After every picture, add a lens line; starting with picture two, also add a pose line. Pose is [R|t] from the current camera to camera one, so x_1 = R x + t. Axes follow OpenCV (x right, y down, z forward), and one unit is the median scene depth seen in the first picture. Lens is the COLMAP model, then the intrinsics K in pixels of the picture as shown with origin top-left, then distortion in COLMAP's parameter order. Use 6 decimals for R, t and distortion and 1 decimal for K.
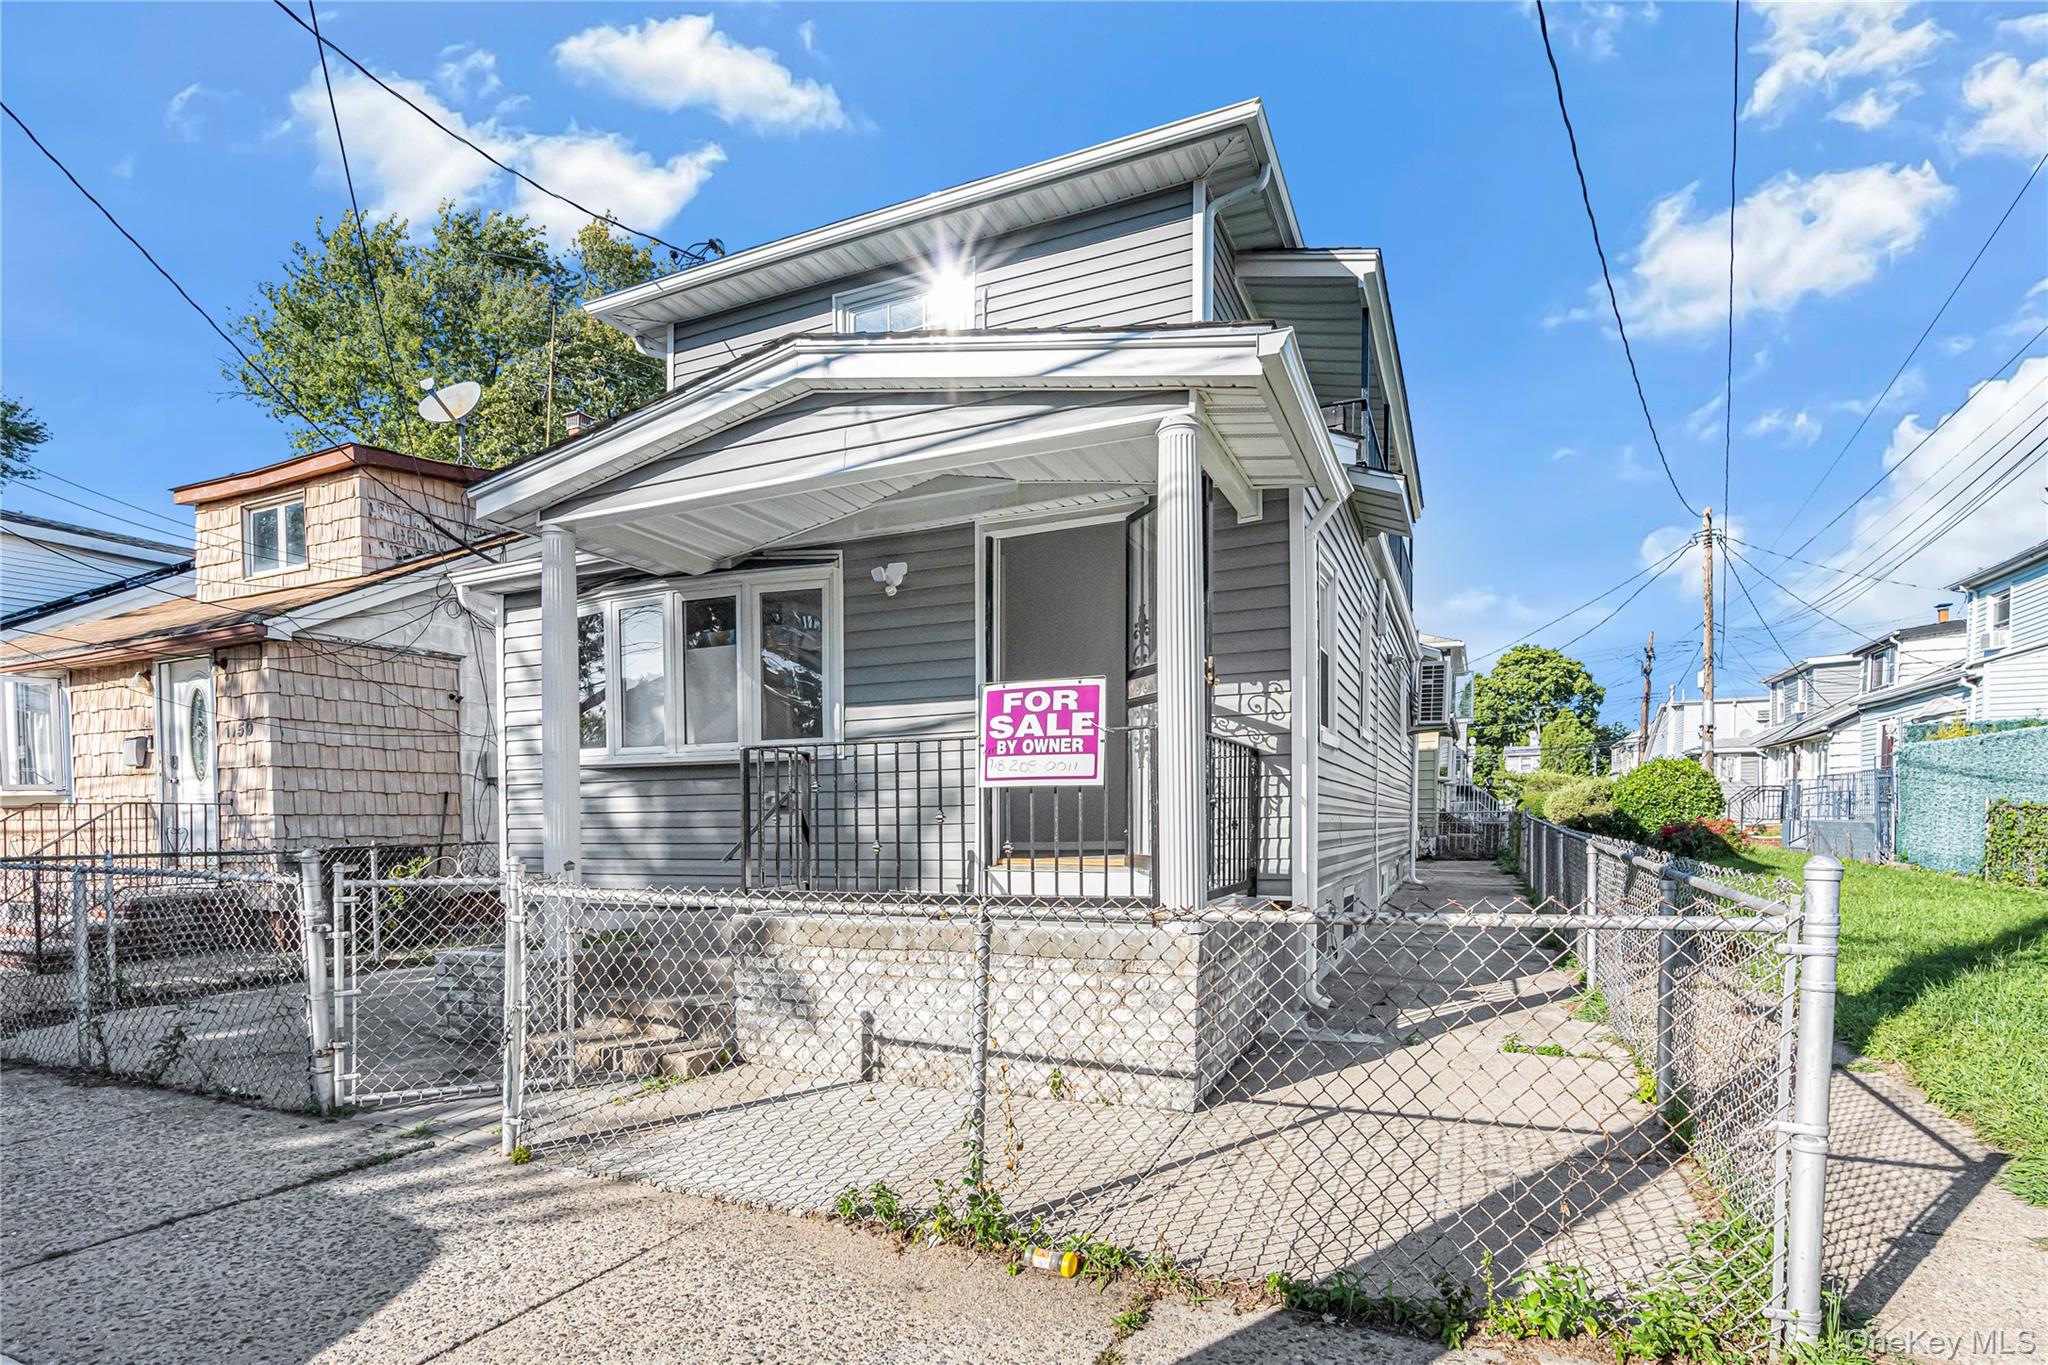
lens RADIAL K [[987.4, 0, 1028.0], [0, 987.4, 859.5], [0, 0, 1]] dist [-0.003835, 0.000074]
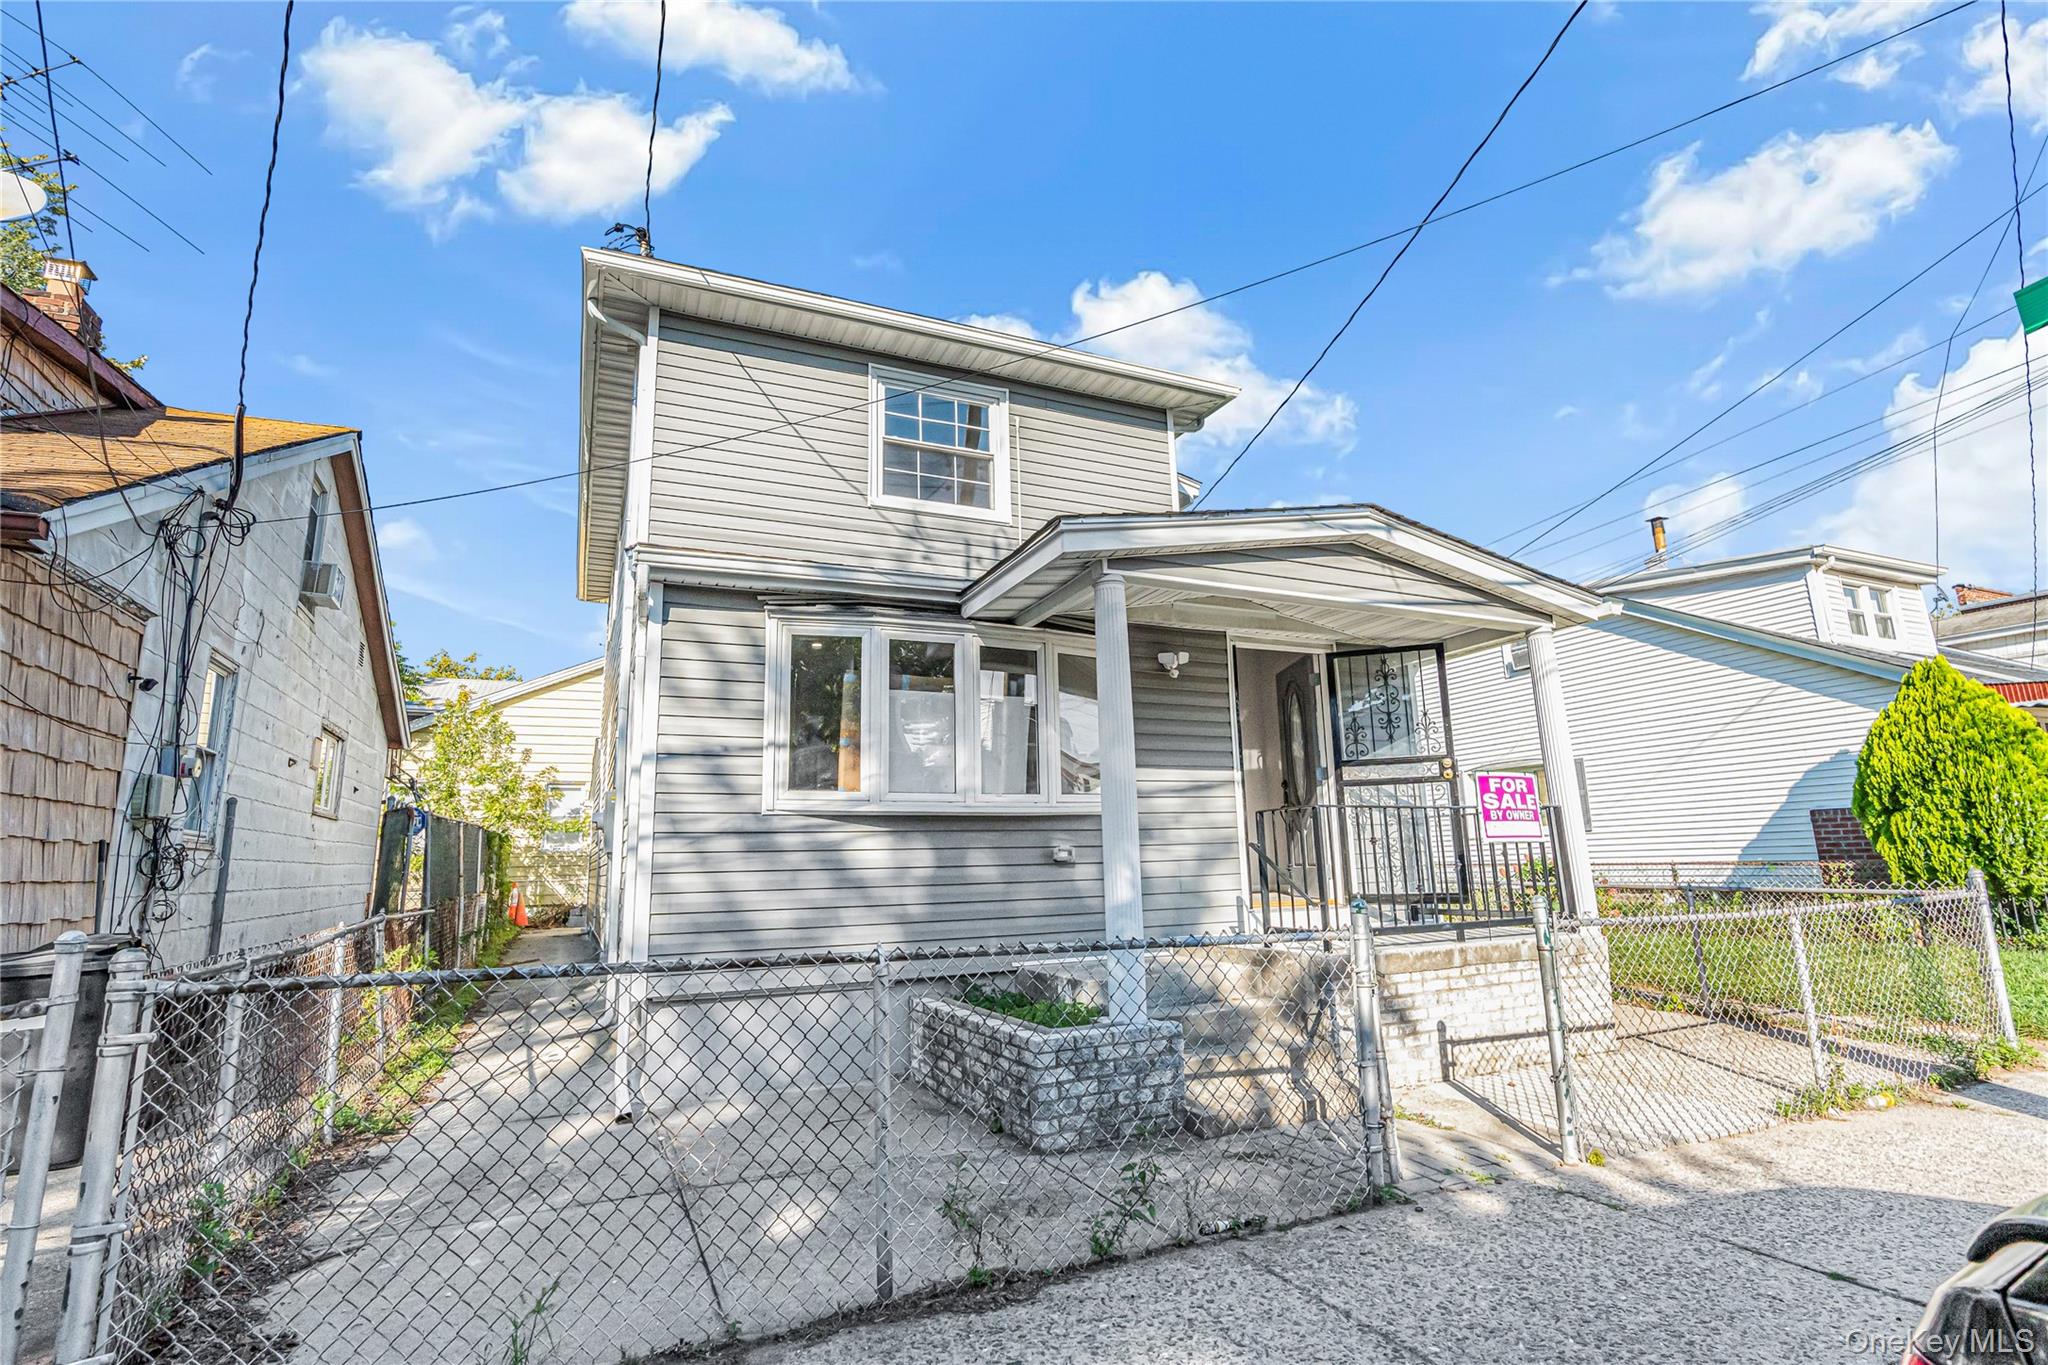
lens RADIAL K [[966.3, 0, 1027.7], [0, 966.3, 695.4], [0, 0, 1]] dist [0.002333, 0.001320]
pose [[0.670161, 0.124874, 0.731636, -1.462417], [0.047960, 0.976400, -0.210579, -0.016925], [-0.740665, 0.176211, 0.648356, 0.517592]]
